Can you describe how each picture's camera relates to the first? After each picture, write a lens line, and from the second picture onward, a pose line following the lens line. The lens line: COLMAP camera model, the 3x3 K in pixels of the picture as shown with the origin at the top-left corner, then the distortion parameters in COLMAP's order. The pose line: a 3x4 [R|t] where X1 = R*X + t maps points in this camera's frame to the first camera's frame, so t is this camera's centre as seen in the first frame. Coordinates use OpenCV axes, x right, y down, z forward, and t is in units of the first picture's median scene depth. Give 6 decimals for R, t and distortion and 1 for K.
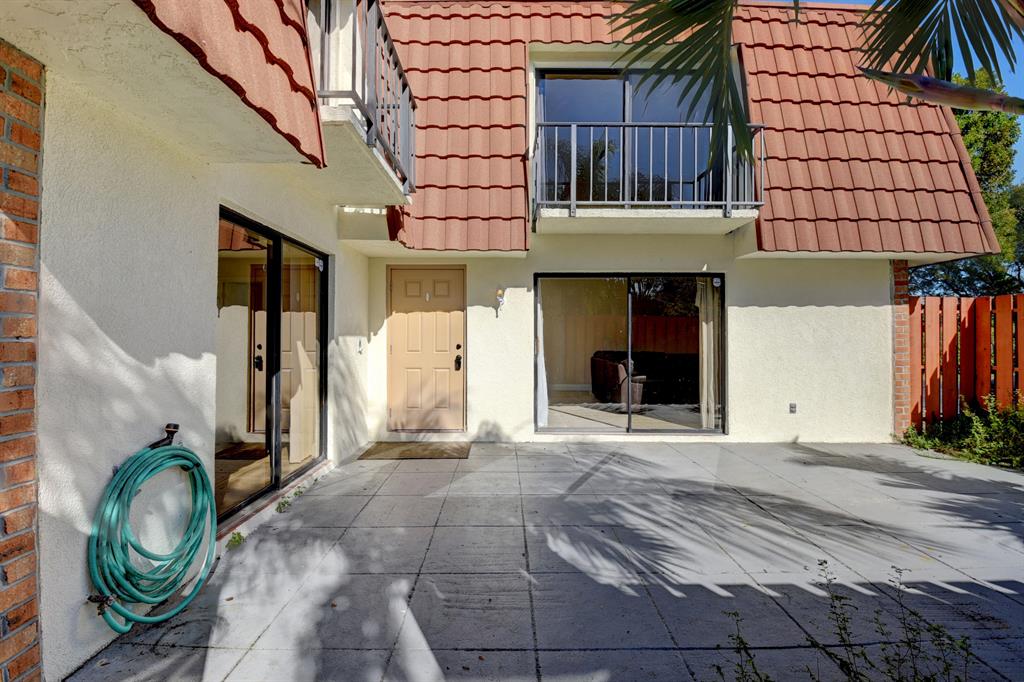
lens RADIAL K [[455.7, 0, 507.8], [0, 455.7, 331.6], [0, 0, 1]] dist [-0.012414, -0.007805]
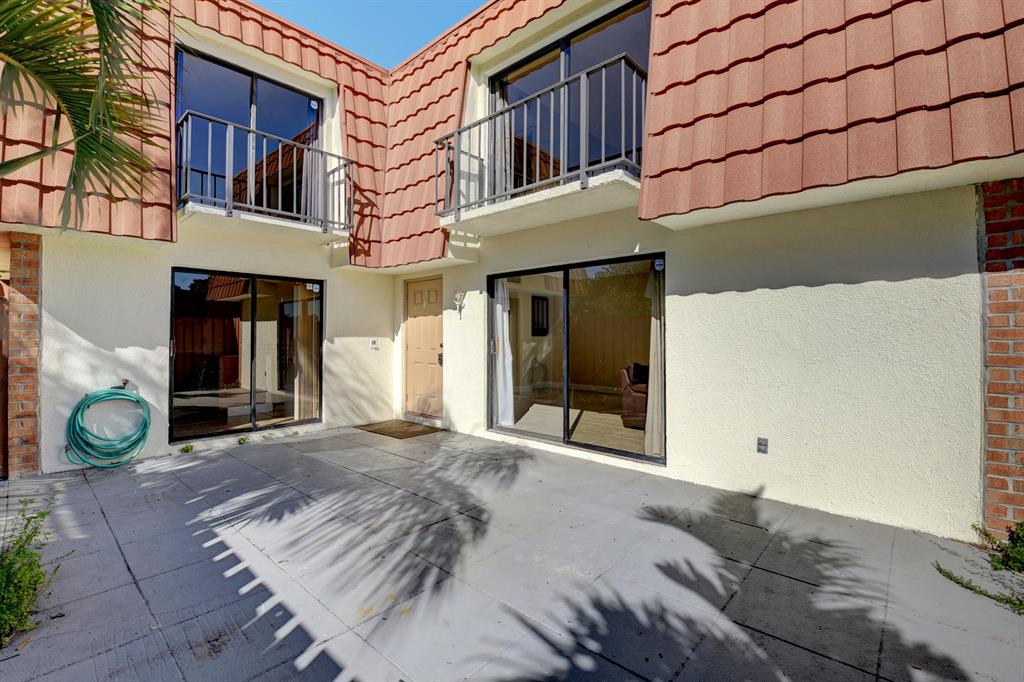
lens RADIAL K [[455.7, 0, 507.8], [0, 455.7, 331.6], [0, 0, 1]] dist [-0.012414, -0.007805]
pose [[0.735608, -0.010120, -0.677332, 0.987588], [0.011351, 0.999932, -0.002613, 0.003119], [0.677312, -0.005766, 0.735673, 0.332204]]
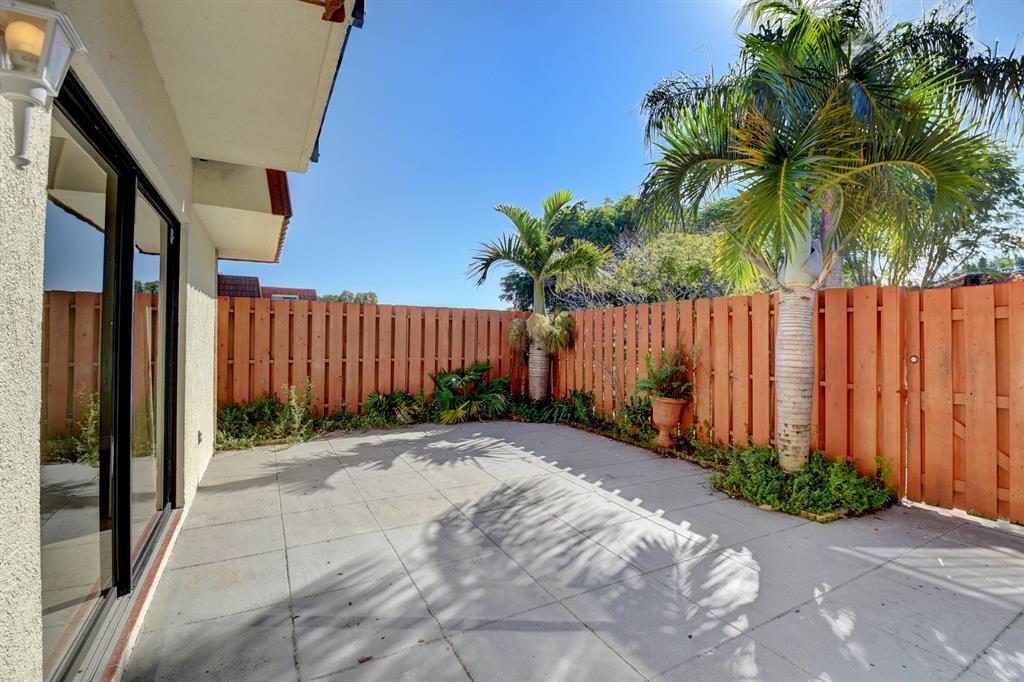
lens RADIAL K [[449.2, 0, 507.8], [0, 449.2, 330.8], [0, 0, 1]] dist [0.019263, -0.028930]
pose [[-0.474420, -0.003703, 0.880291, -0.261866], [-0.021819, 0.999733, -0.007554, -0.004572], [-0.880028, -0.022791, -0.474375, 1.120735]]
